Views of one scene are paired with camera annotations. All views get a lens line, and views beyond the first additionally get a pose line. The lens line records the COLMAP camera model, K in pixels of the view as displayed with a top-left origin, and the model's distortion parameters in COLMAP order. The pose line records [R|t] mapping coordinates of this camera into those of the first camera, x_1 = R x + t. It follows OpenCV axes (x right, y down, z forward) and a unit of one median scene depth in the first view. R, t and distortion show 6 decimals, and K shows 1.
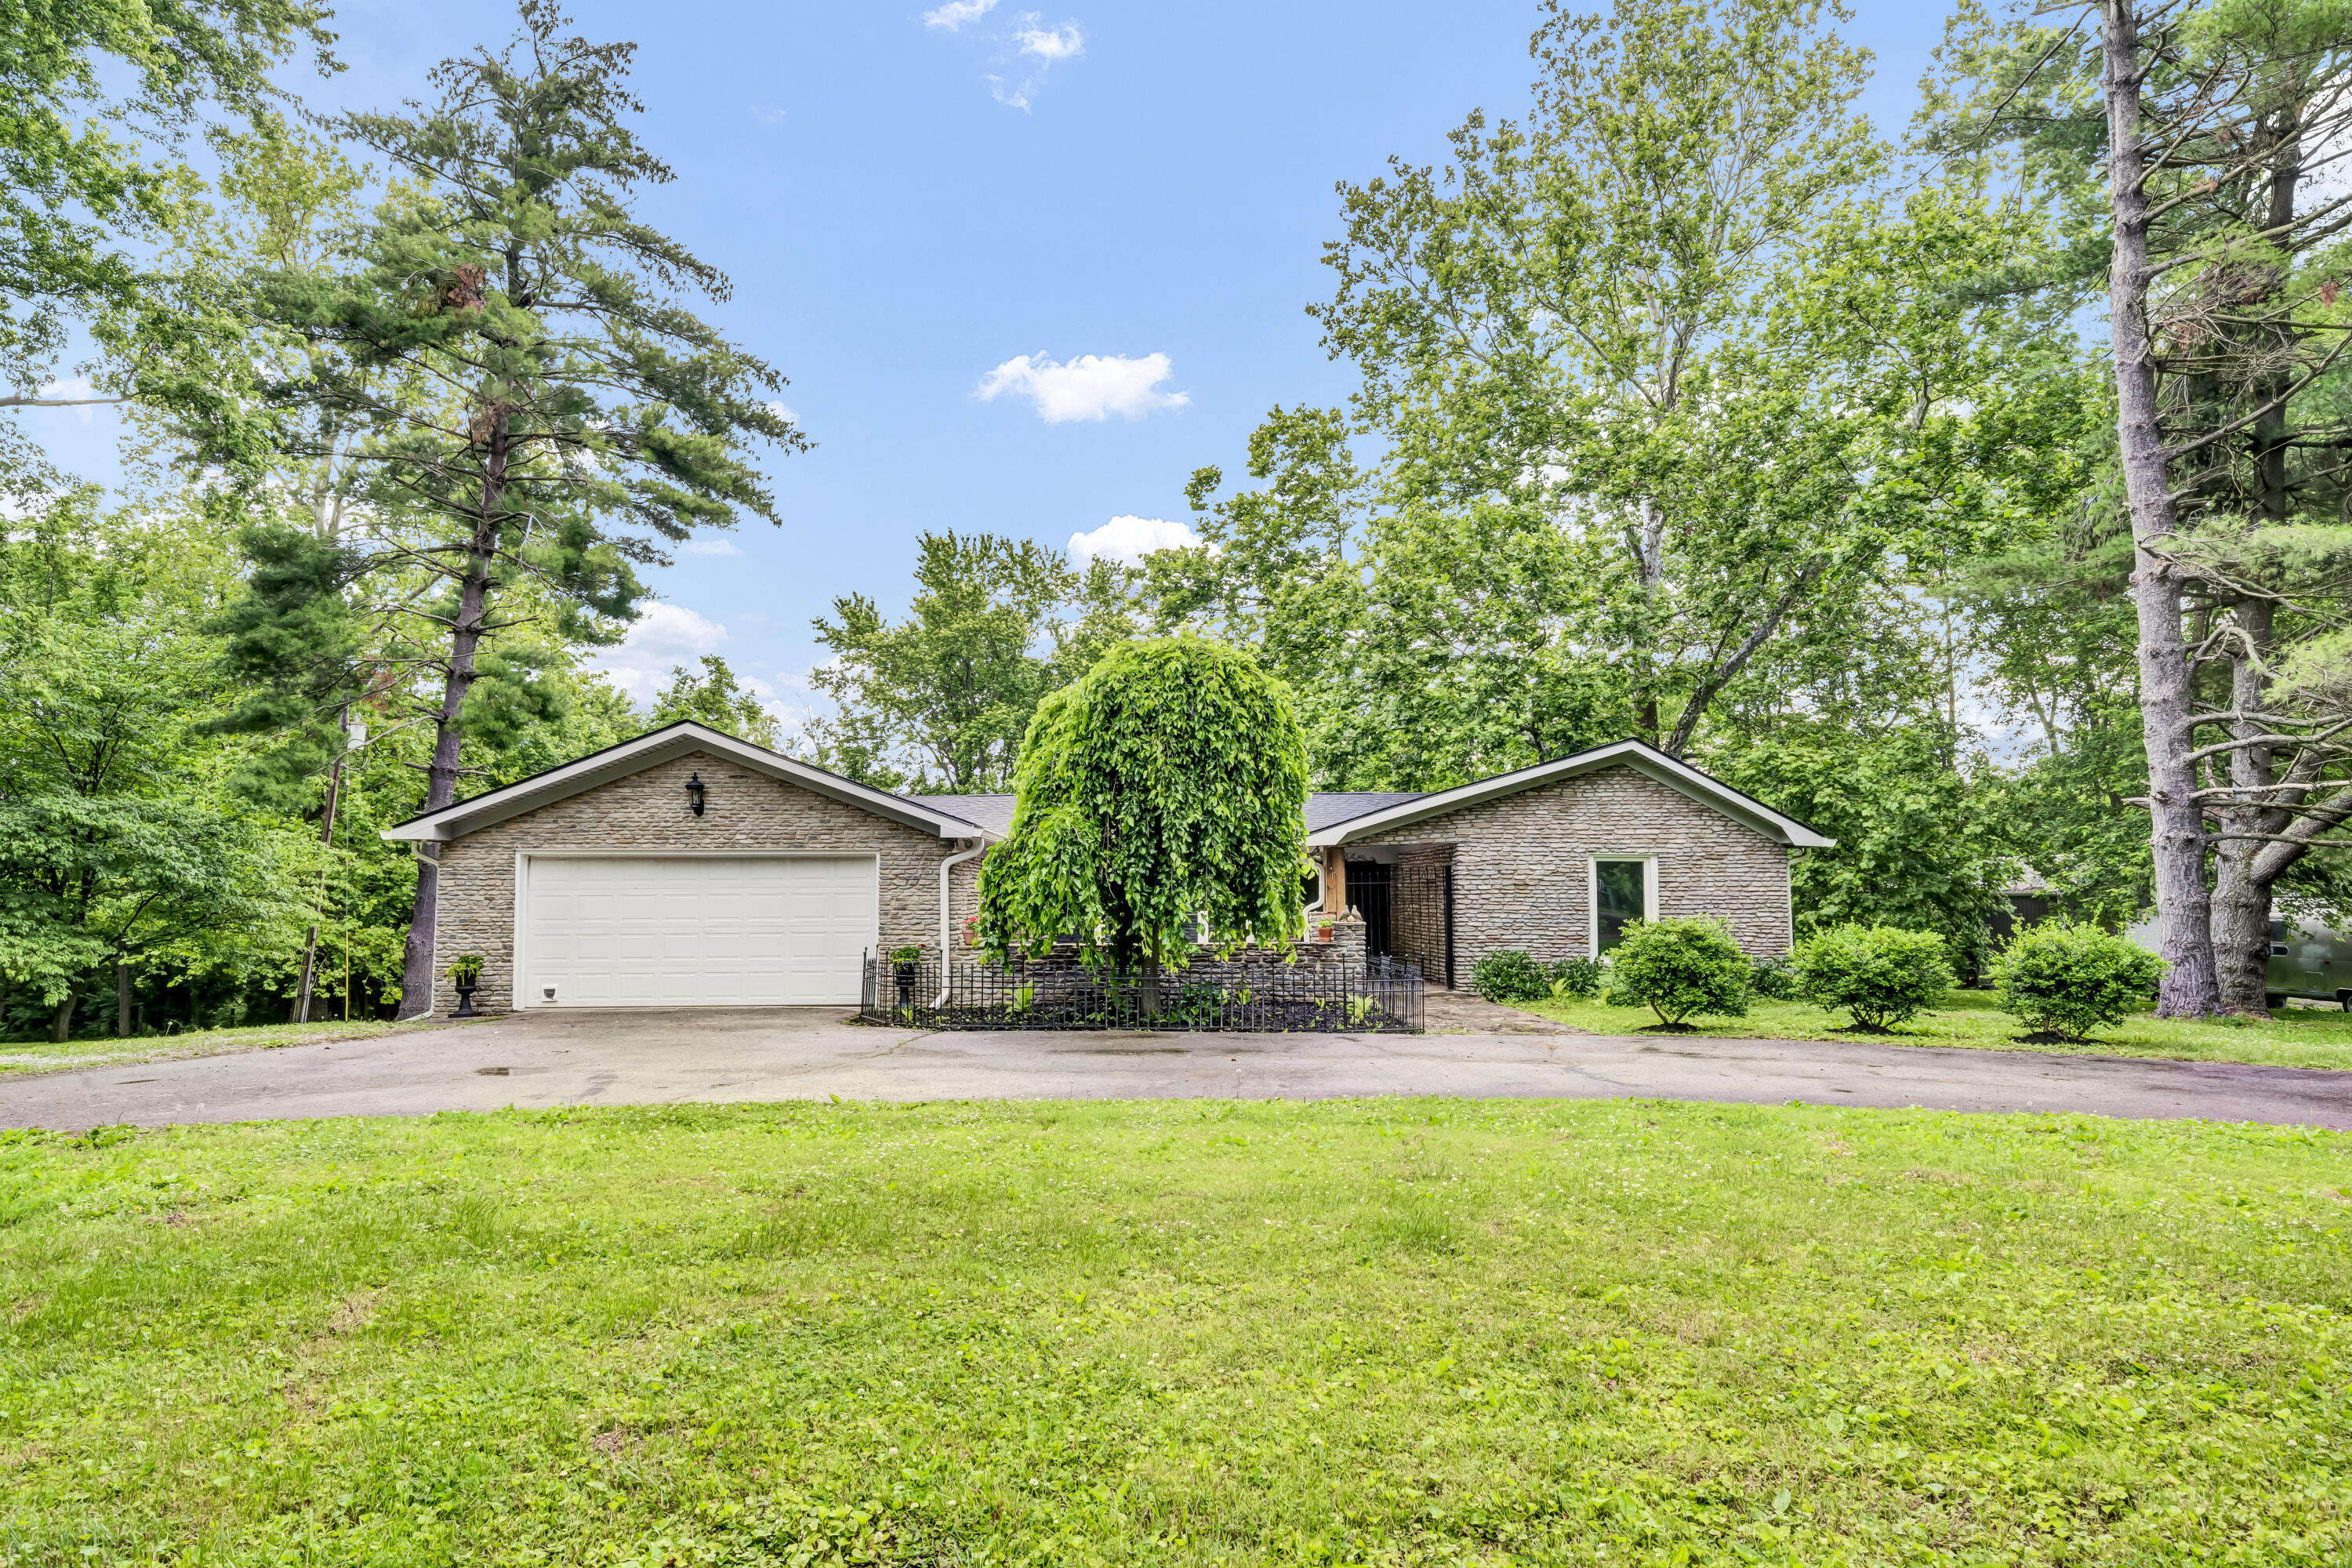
lens RADIAL K [[1400.2, 0, 1176.0], [0, 1400.2, 784.0], [0, 0, 1]] dist [-0.001677, -0.000866]
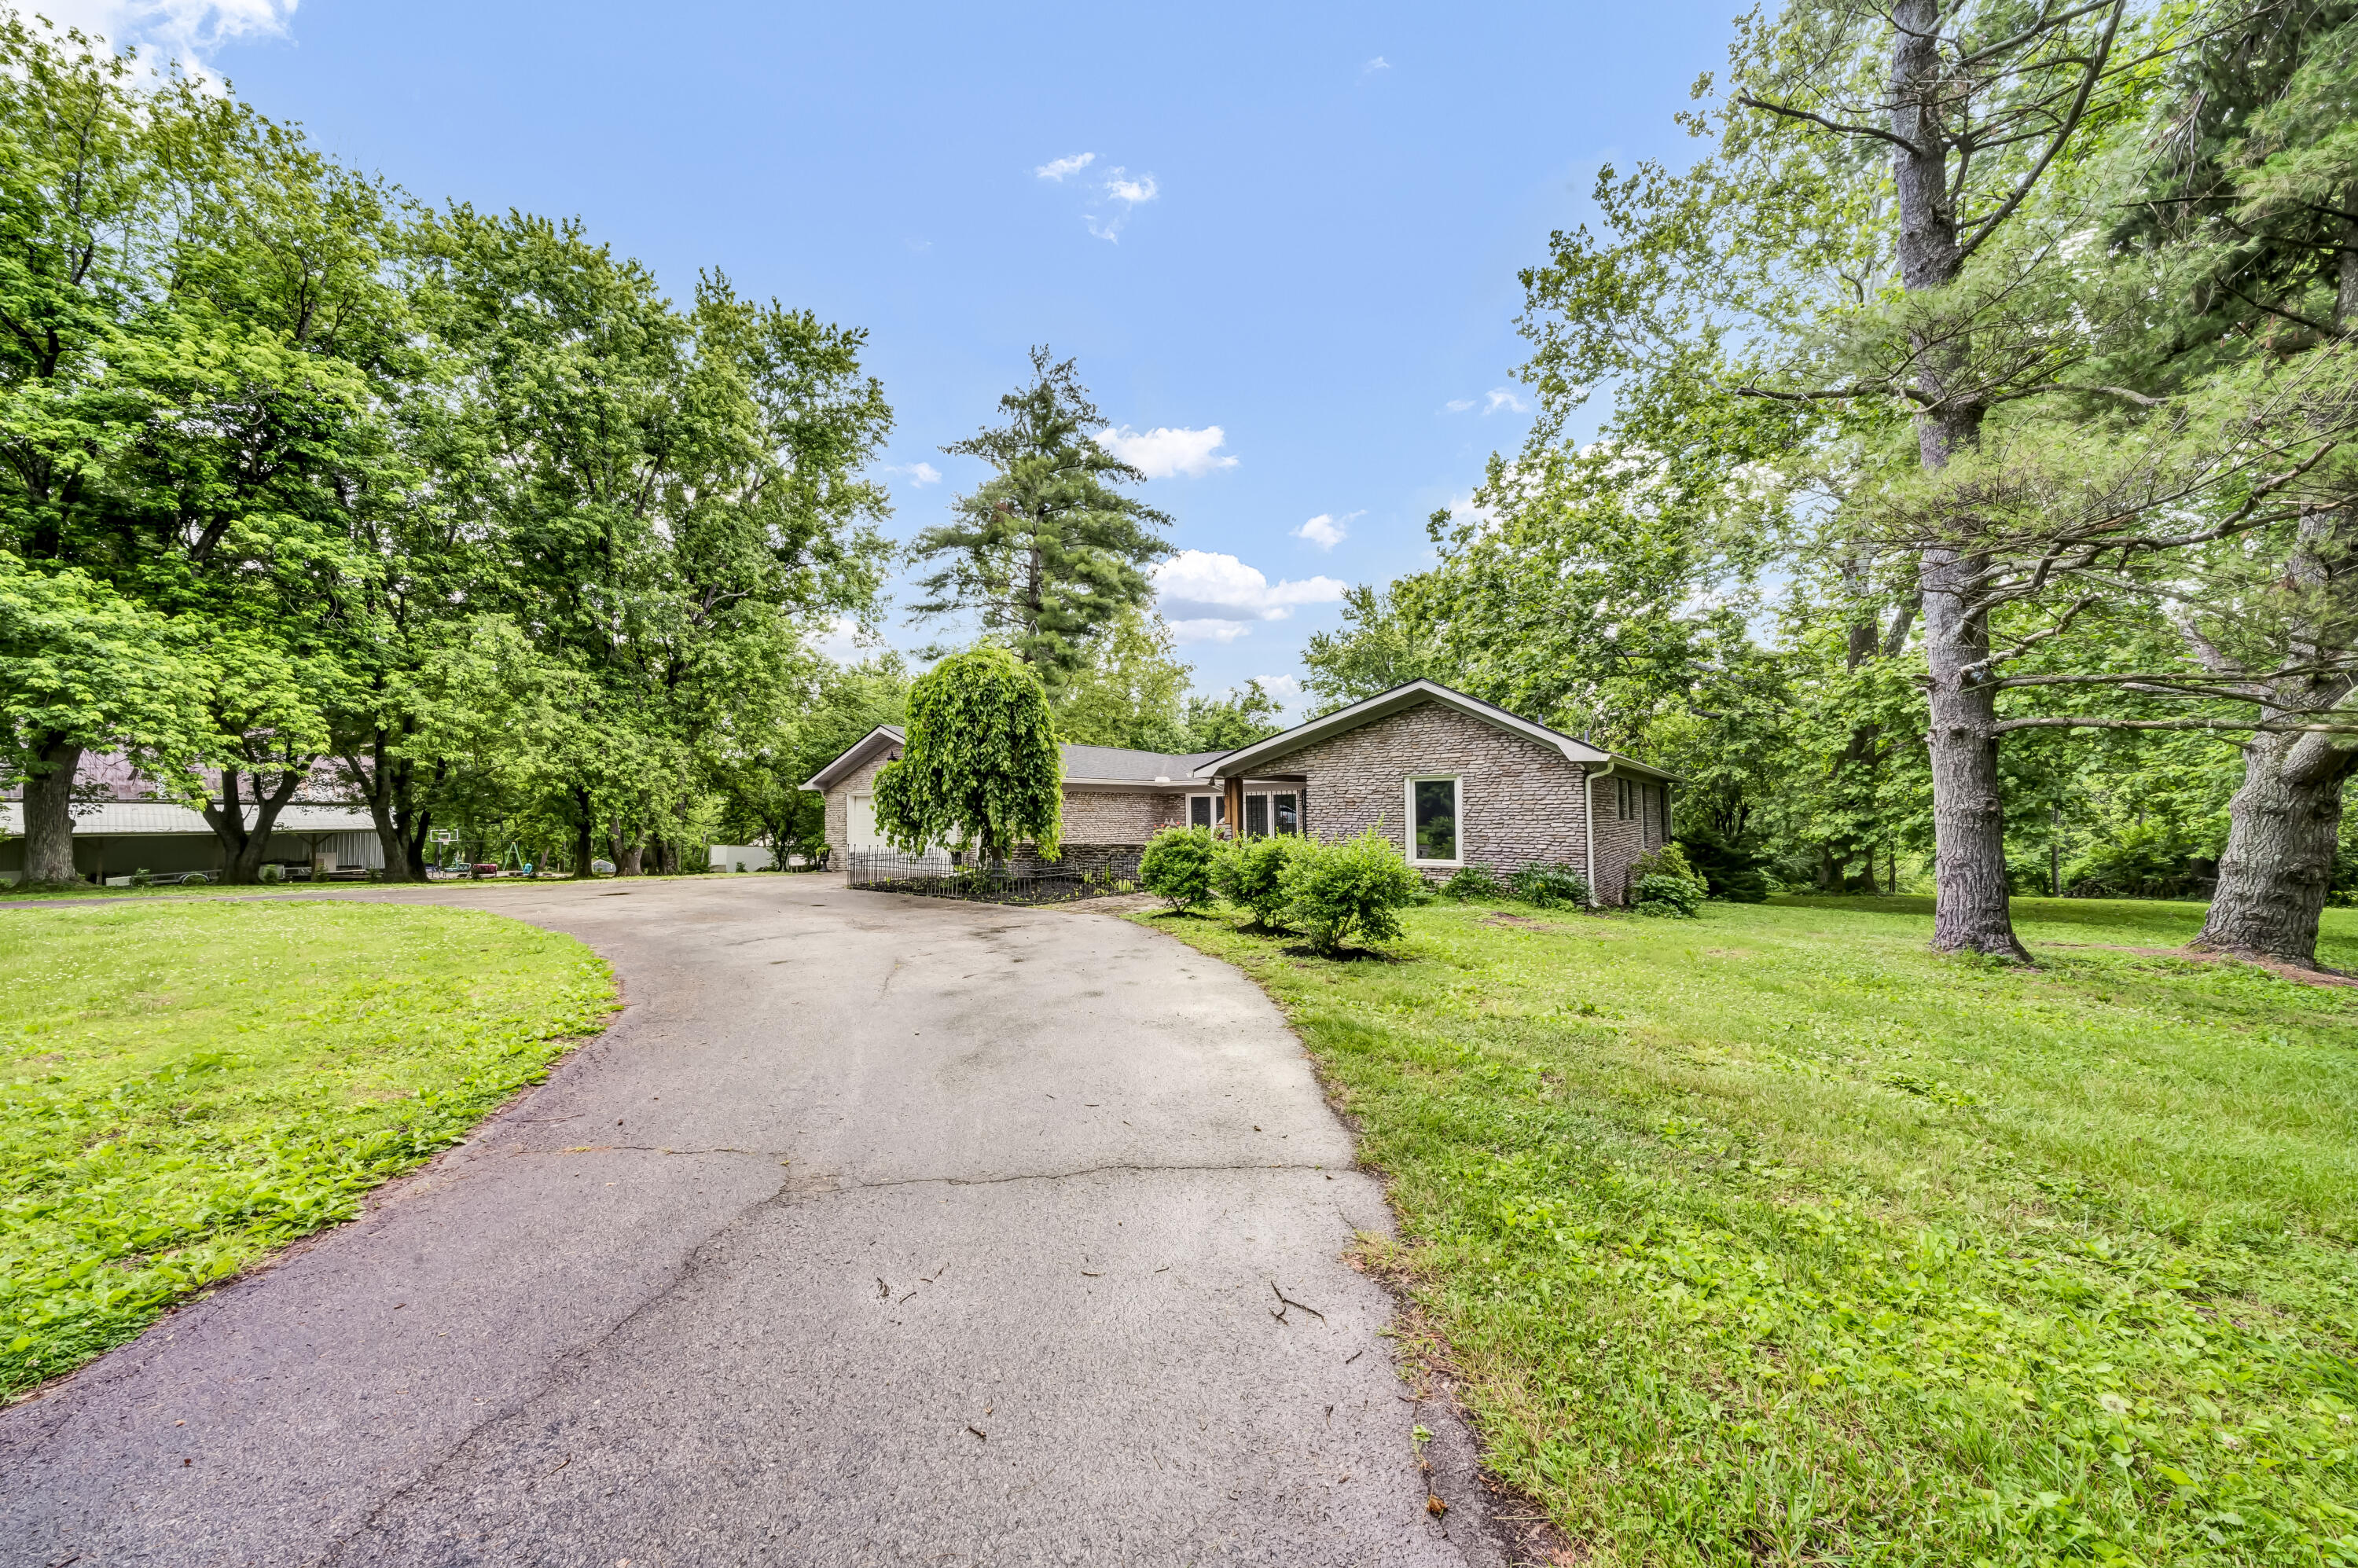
lens RADIAL K [[826.1, 0, 1179.0], [0, 826.1, 784.0], [0, 0, 1]] dist [0.000258, 0.000039]
pose [[0.792272, -0.032753, -0.609289, 0.692652], [0.058554, 0.998031, 0.022489, 0.034685], [0.607353, -0.053494, 0.792629, 0.365465]]
